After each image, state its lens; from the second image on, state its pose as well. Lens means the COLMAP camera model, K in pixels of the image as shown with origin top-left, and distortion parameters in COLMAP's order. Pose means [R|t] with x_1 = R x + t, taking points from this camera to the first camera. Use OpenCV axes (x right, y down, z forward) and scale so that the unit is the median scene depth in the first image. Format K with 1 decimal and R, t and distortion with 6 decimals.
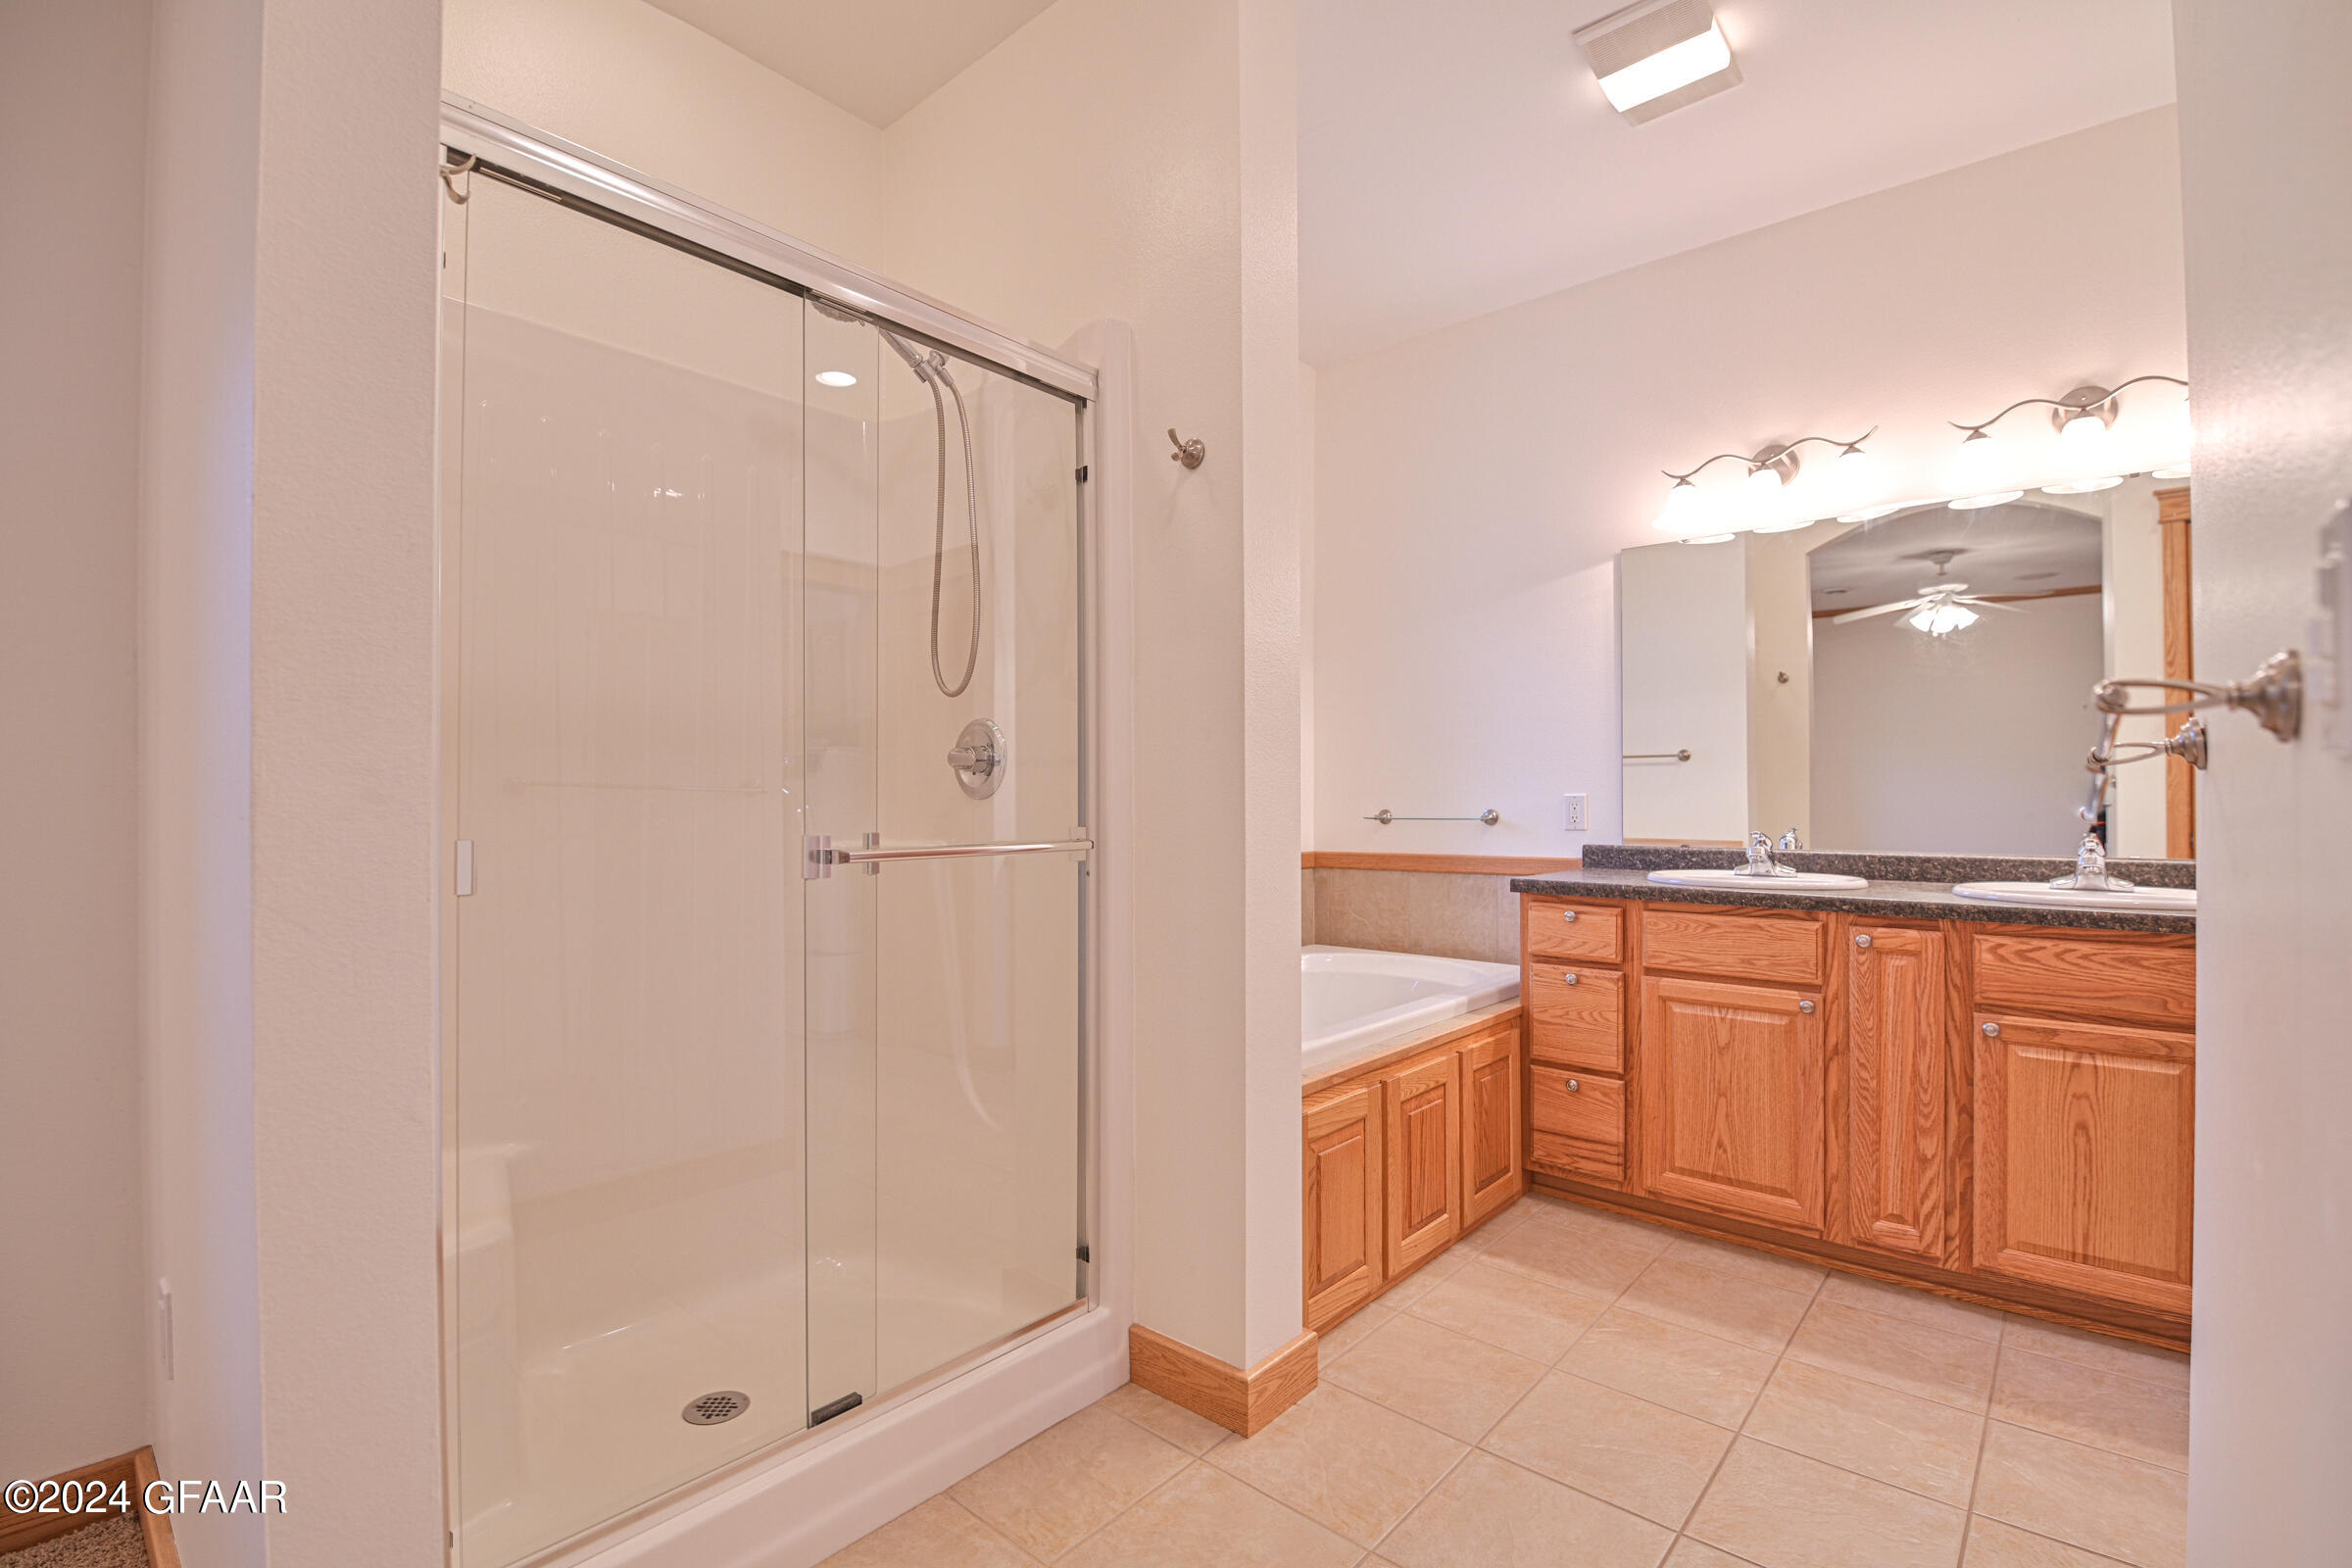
lens RADIAL K [[1060.5, 0, 1178.4], [0, 1060.5, 782.8], [0, 0, 1]] dist [-0.001501, -0.000537]
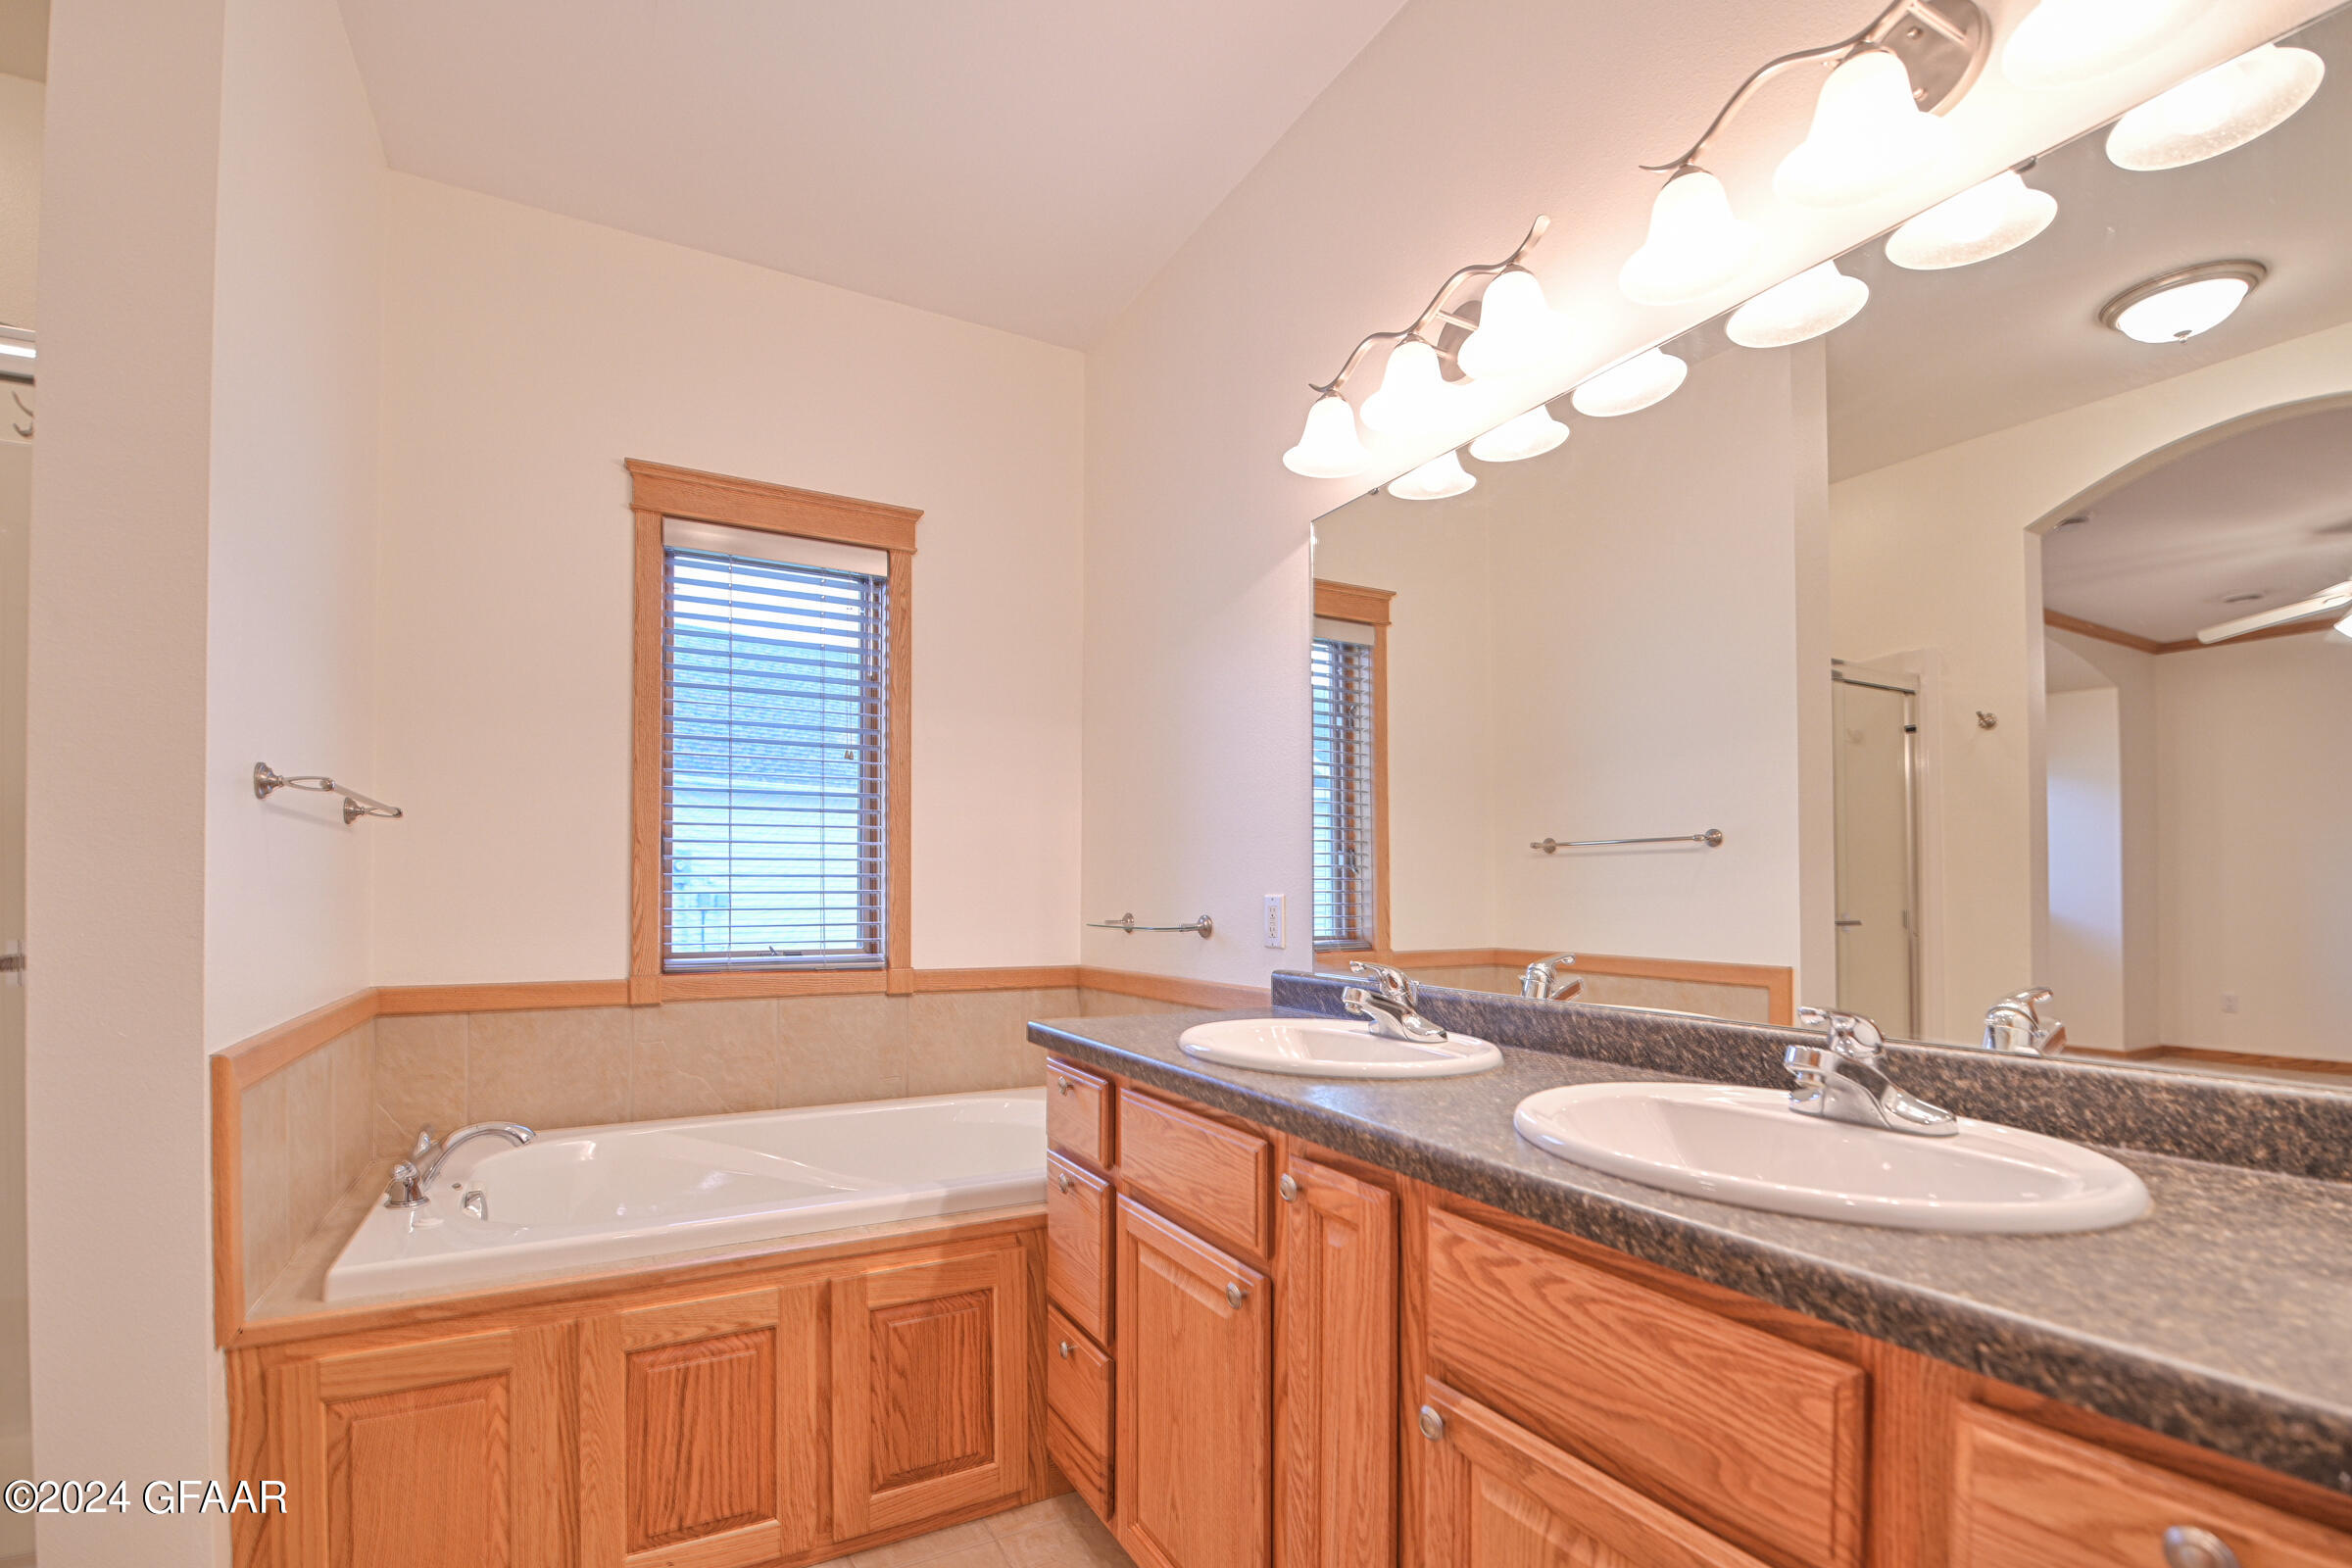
lens RADIAL K [[1030.0, 0, 1169.6], [0, 1030.0, 876.2], [0, 0, 1]] dist [-0.002134, -0.000244]
pose [[0.933505, -0.000405, -0.358565, 0.745630], [-0.000489, 0.999997, -0.002402, 0.000289], [0.358565, 0.002417, 0.933502, 0.498499]]
